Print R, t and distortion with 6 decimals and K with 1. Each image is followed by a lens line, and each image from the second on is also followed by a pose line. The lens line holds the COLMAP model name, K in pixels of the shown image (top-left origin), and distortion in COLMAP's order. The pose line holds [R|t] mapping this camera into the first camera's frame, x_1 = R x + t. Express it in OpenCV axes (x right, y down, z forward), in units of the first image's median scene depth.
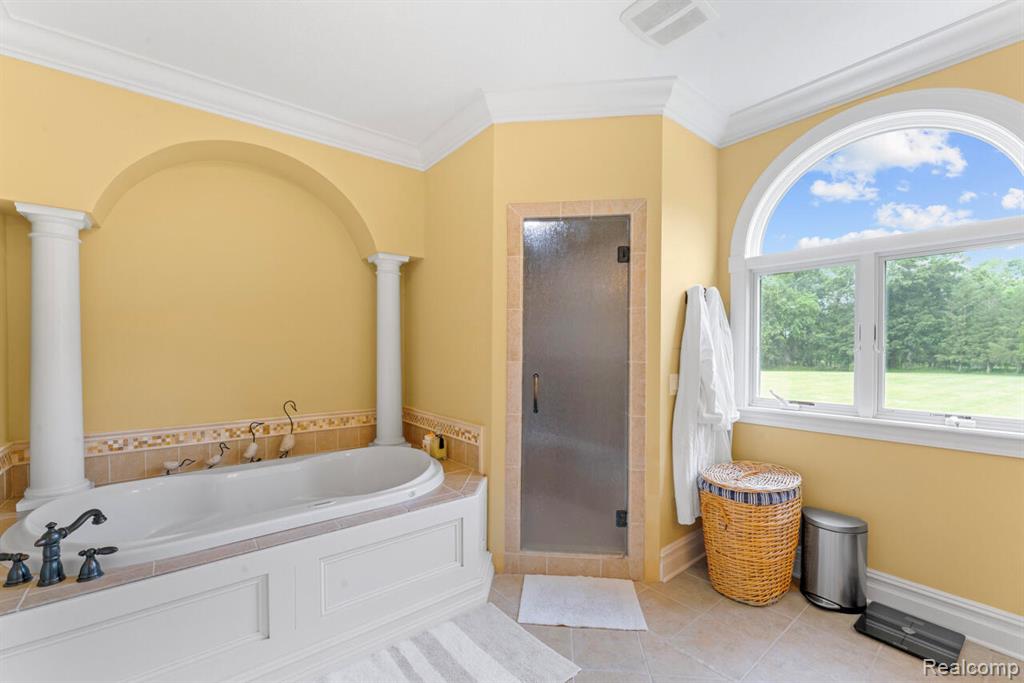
lens RADIAL K [[417.0, 0, 511.2], [0, 417.0, 346.3], [0, 0, 1]] dist [-0.001089, -0.000011]
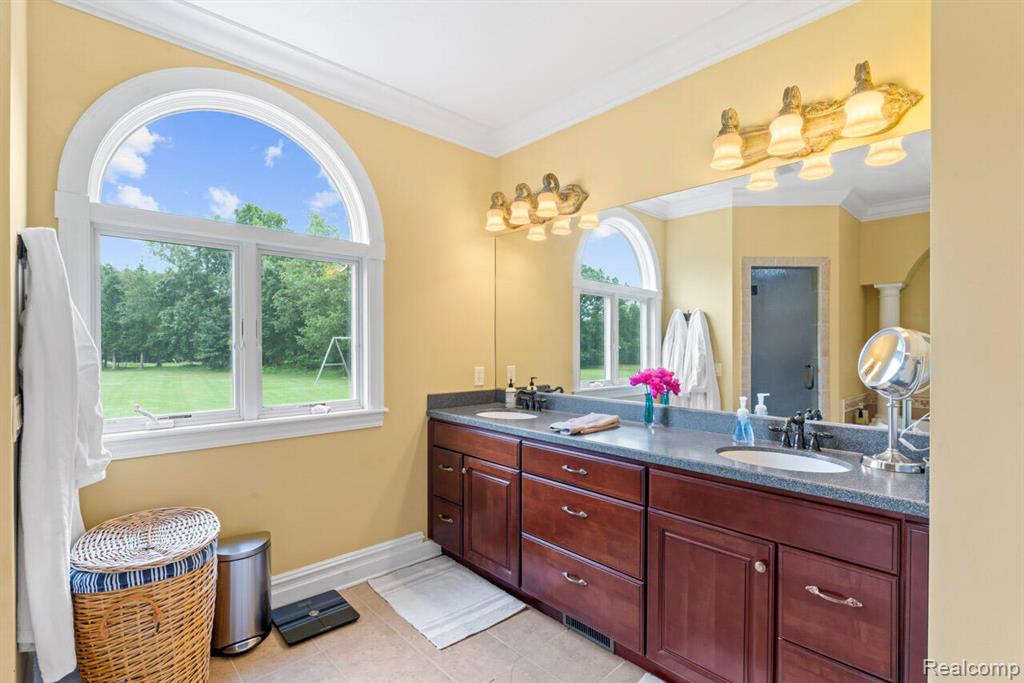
lens RADIAL K [[469.4, 0, 511.5], [0, 469.4, 345.7], [0, 0, 1]] dist [0.001369, 0.000321]
pose [[-0.052525, -0.003003, 0.998615, -0.223384], [-0.004585, 0.999986, 0.002766, 0.001142], [-0.998609, -0.004434, -0.052538, 0.497027]]
